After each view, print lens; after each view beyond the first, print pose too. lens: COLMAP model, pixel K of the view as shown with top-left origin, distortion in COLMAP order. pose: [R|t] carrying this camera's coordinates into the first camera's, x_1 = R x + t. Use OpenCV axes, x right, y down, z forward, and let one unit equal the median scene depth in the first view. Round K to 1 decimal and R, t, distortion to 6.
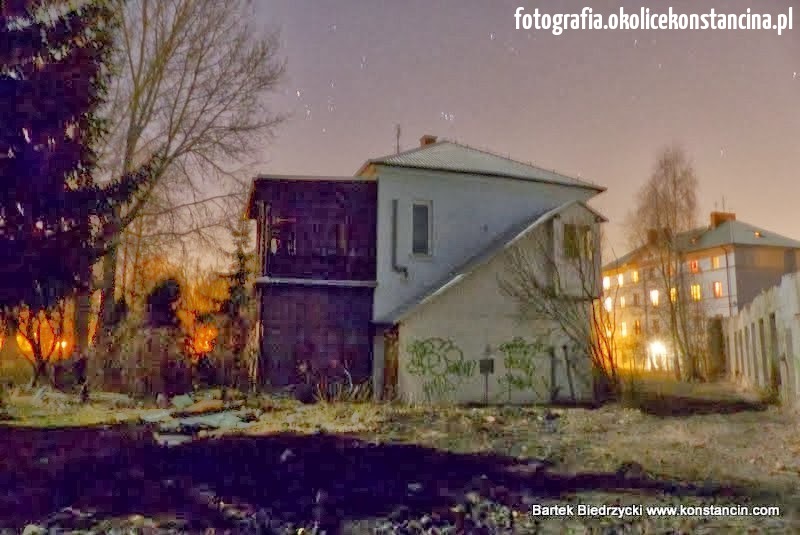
lens RADIAL K [[597.2, 0, 399.5], [0, 597.2, 266.3], [0, 0, 1]] dist [0.008361, 0.000040]
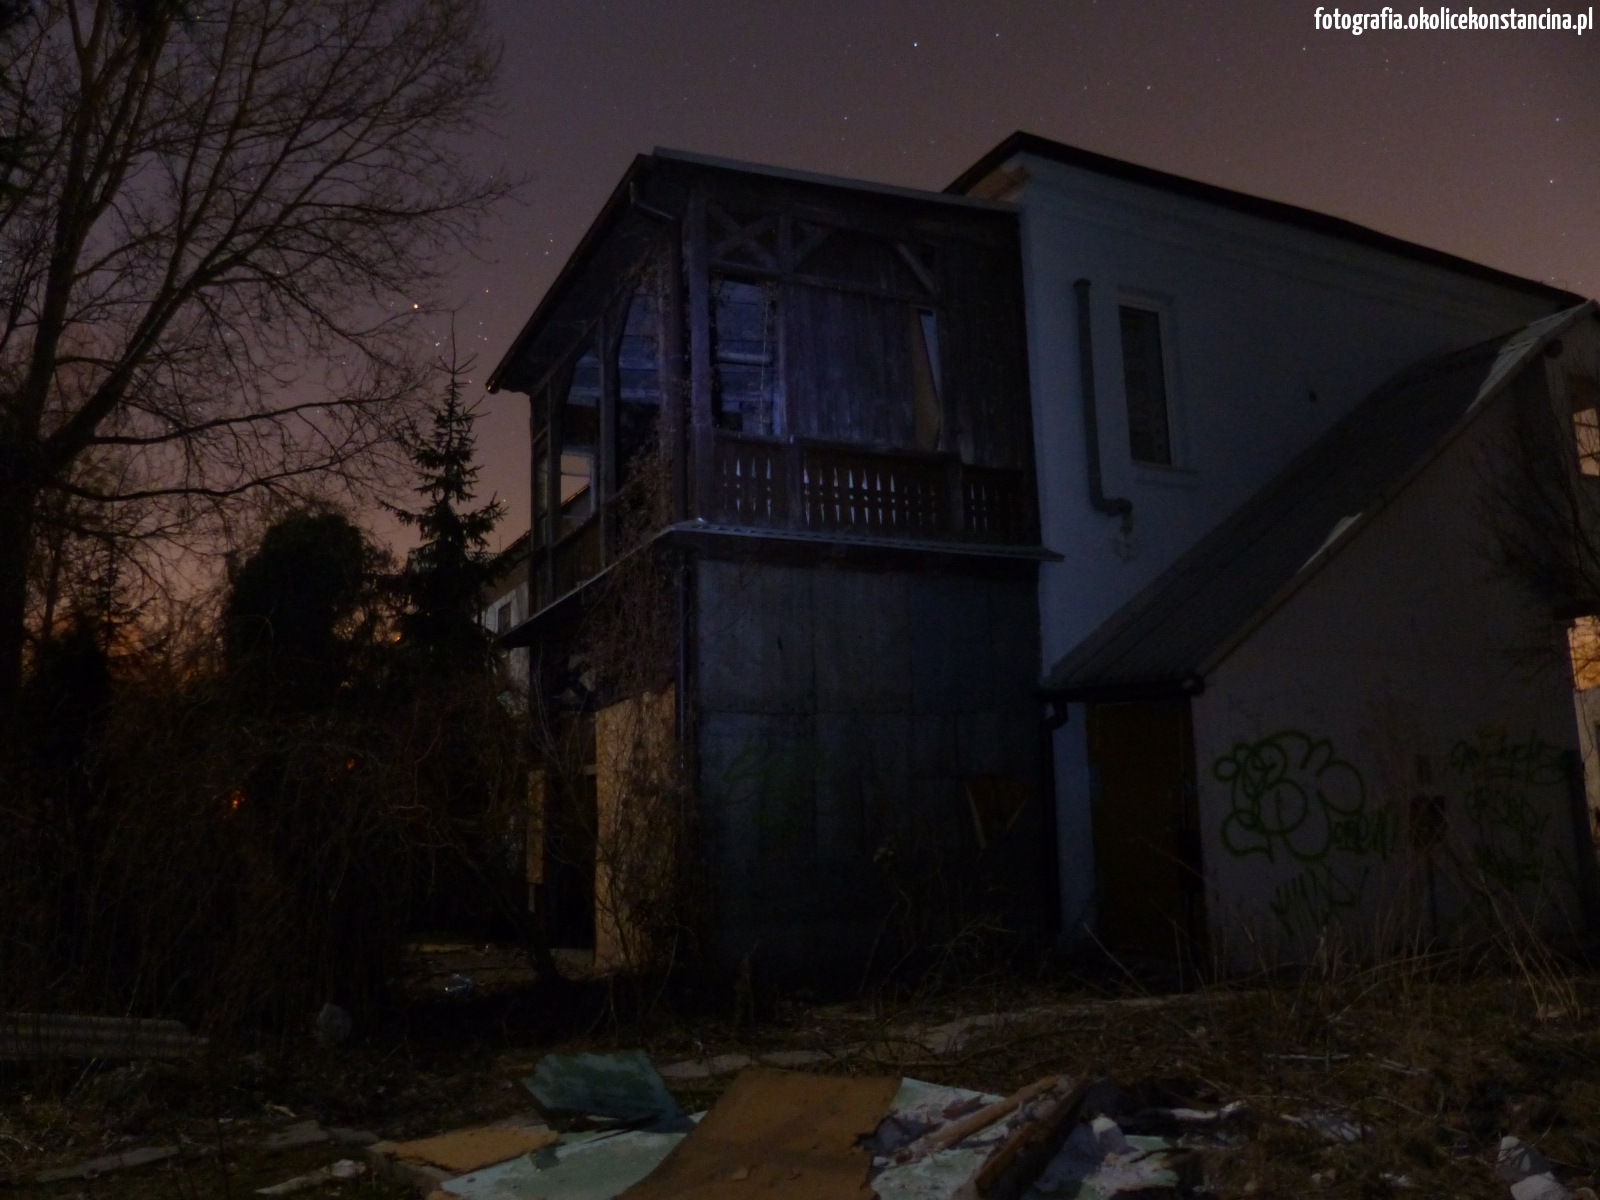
lens RADIAL K [[1188.9, 0, 801.9], [0, 1188.9, 612.7], [0, 0, 1]] dist [0.003929, -0.000911]
pose [[0.987628, -0.011913, 0.156363, -0.240188], [0.014556, 0.999770, -0.015767, 0.063918], [-0.156139, 0.017848, 0.987574, 0.432016]]
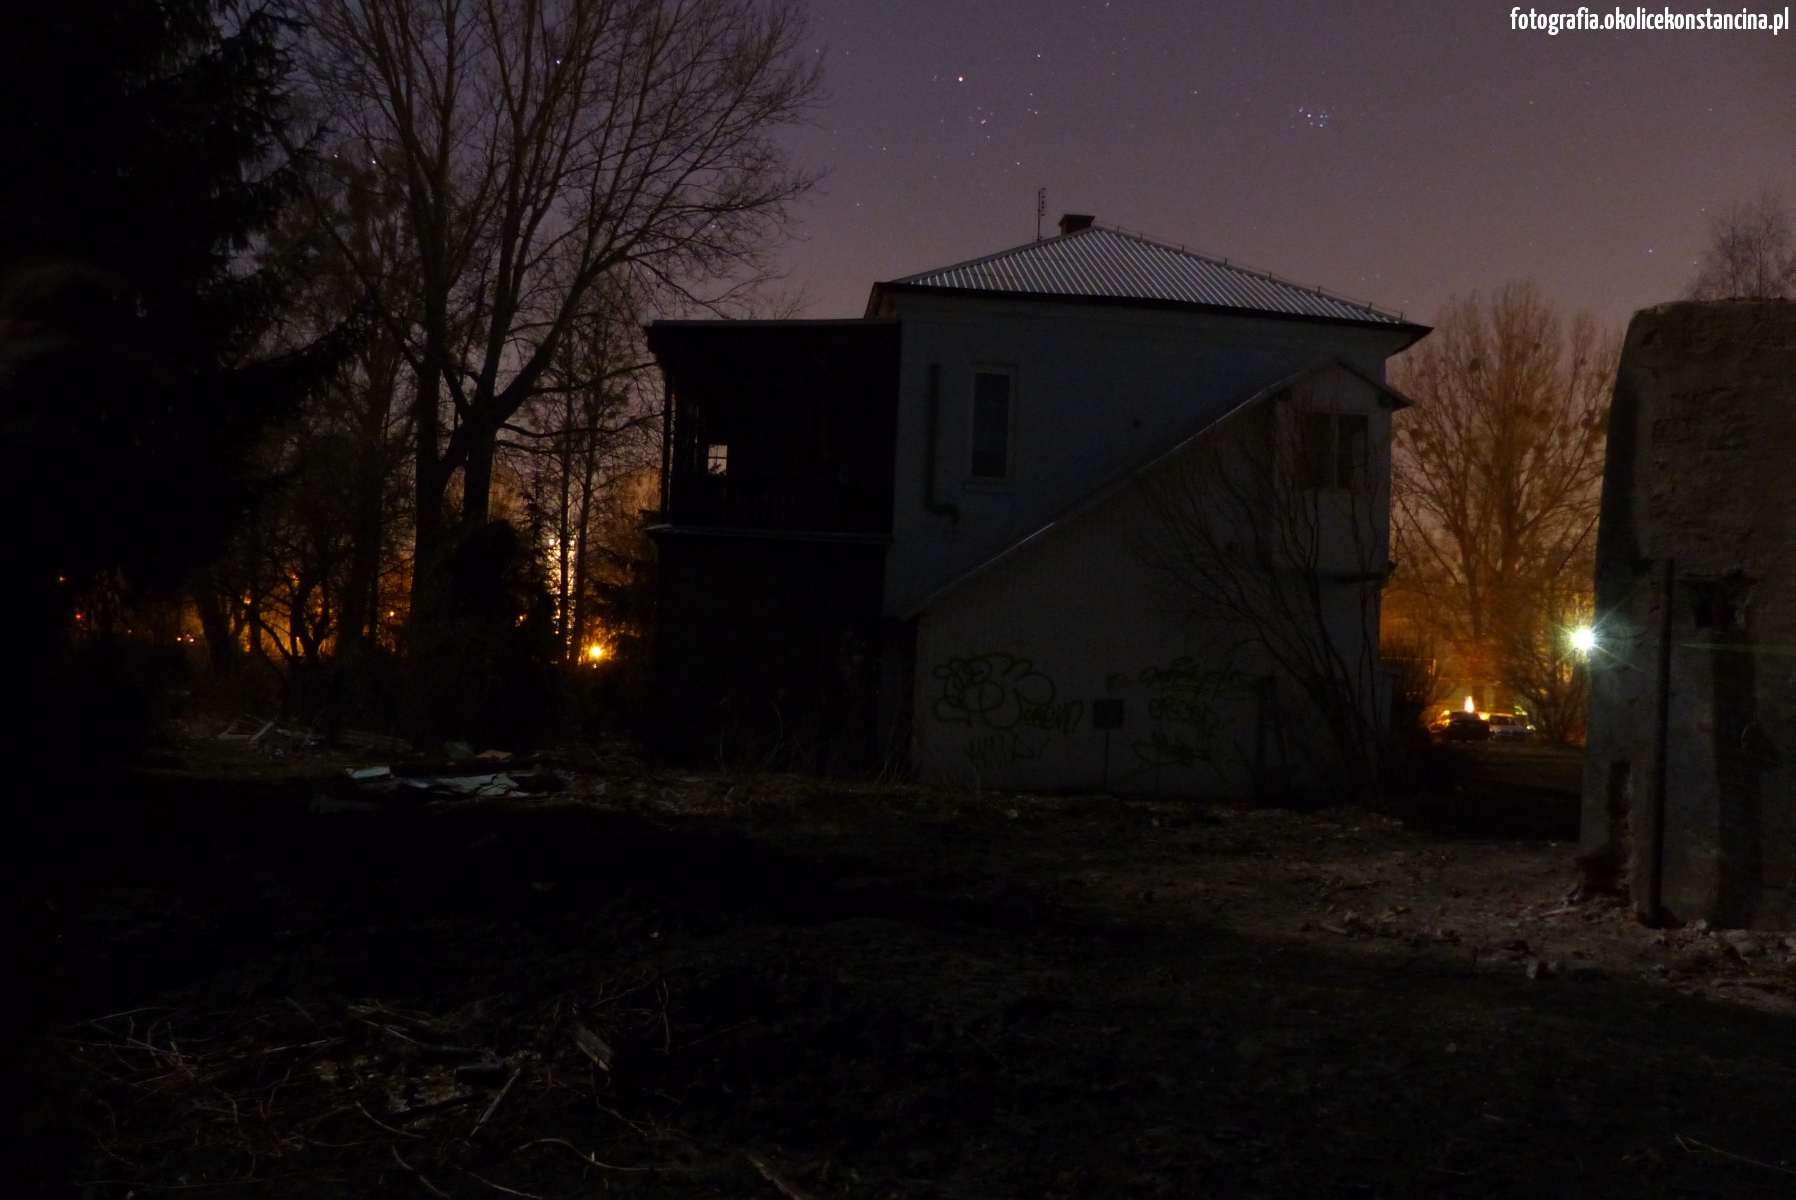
lens RADIAL K [[1326.7, 0, 895.2], [0, 1326.7, 594.9], [0, 0, 1]] dist [0.015054, 0.001994]
pose [[0.976494, 0.023478, -0.214262, 0.193521], [-0.006712, 0.996880, 0.078643, -0.009687], [0.215440, -0.075356, 0.973605, -0.060306]]
